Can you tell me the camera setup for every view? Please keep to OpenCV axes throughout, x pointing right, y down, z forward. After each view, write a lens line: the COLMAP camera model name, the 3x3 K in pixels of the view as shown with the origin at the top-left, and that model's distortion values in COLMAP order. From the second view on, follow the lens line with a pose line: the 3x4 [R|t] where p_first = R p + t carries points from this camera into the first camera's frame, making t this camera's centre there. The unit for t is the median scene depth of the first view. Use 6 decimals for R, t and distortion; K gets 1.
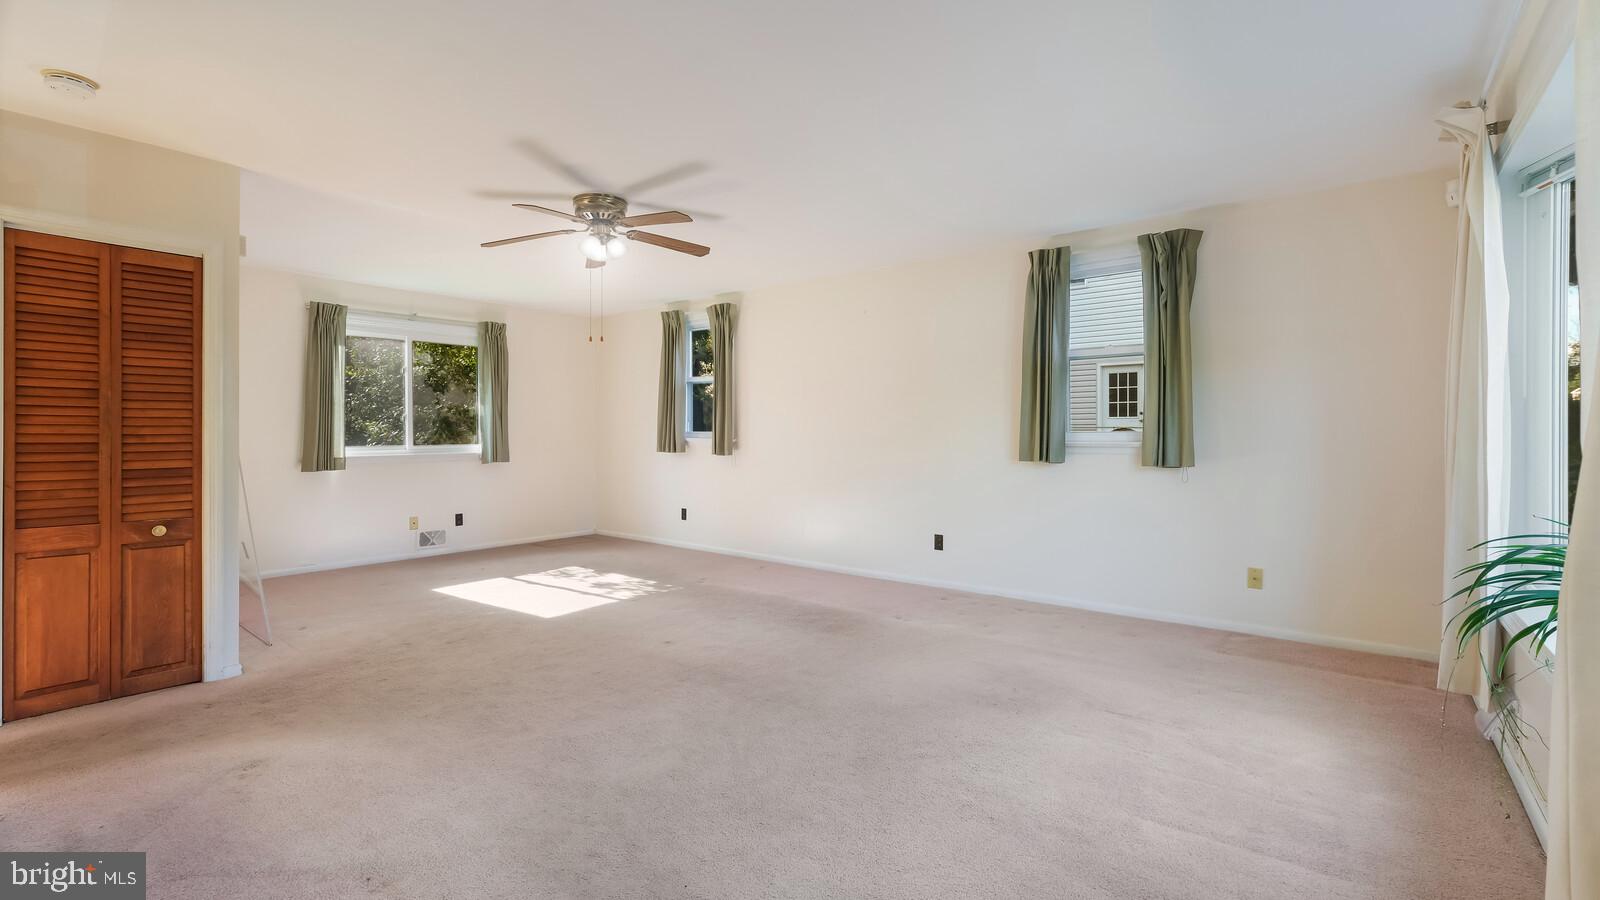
lens RADIAL K [[716.0, 0, 799.6], [0, 716.0, 433.6], [0, 0, 1]] dist [0.031350, -0.000344]
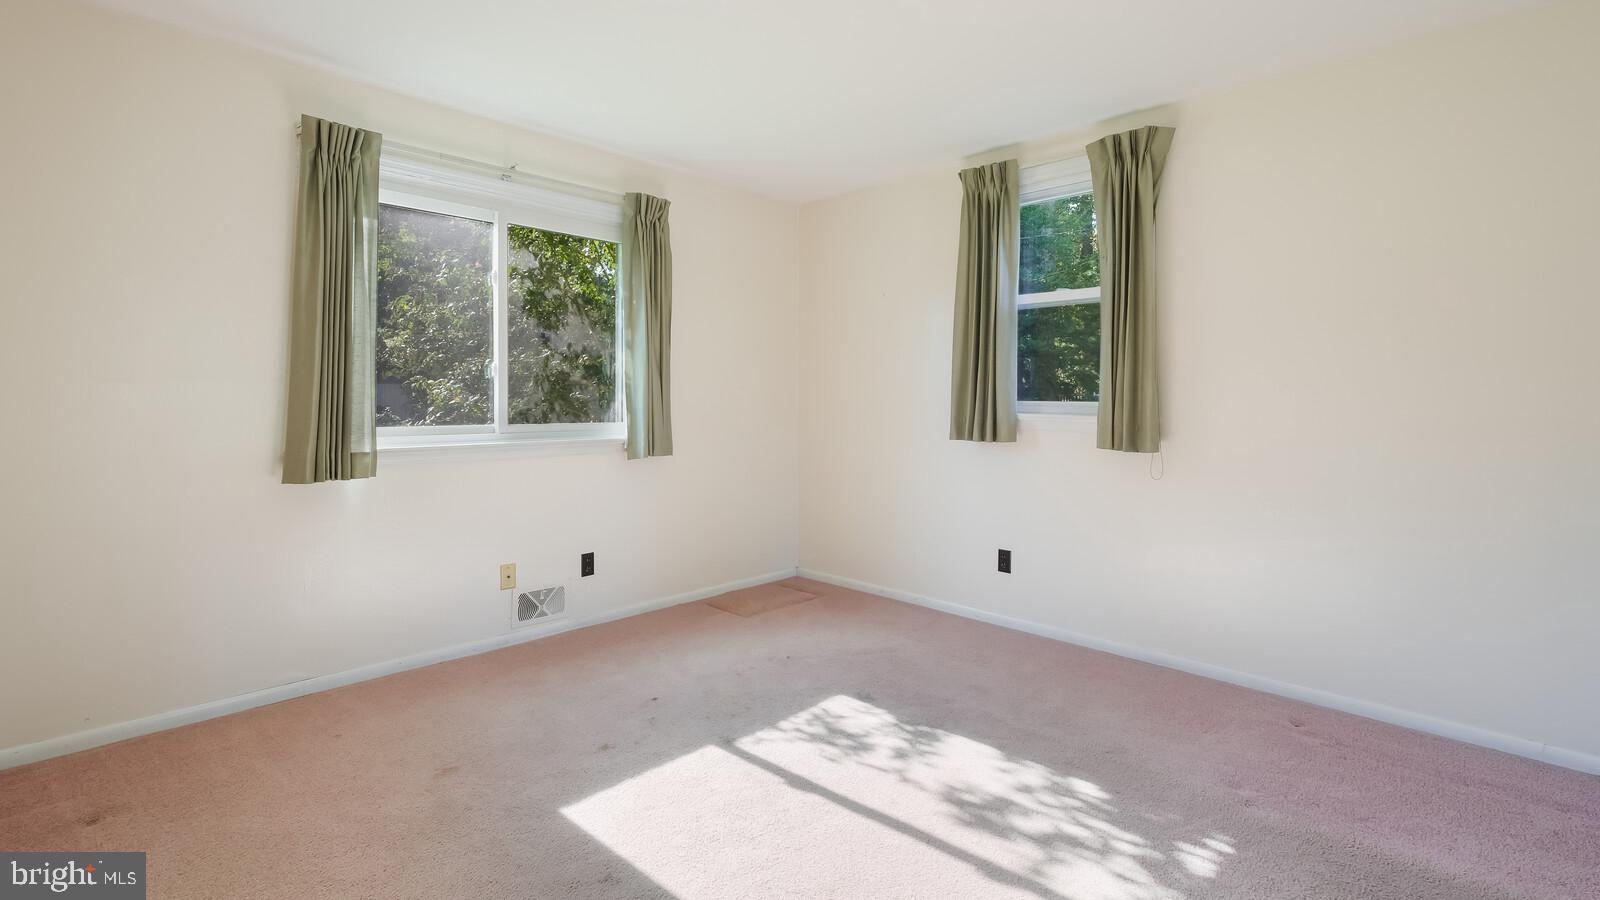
lens RADIAL K [[716.0, 0, 800.6], [0, 716.0, 406.3], [0, 0, 1]] dist [0.031350, -0.000344]
pose [[0.996709, 0.006291, -0.080814, -0.281463], [-0.006241, 0.999980, 0.000868, 0.001114], [0.080818, -0.000361, 0.996729, 0.498149]]
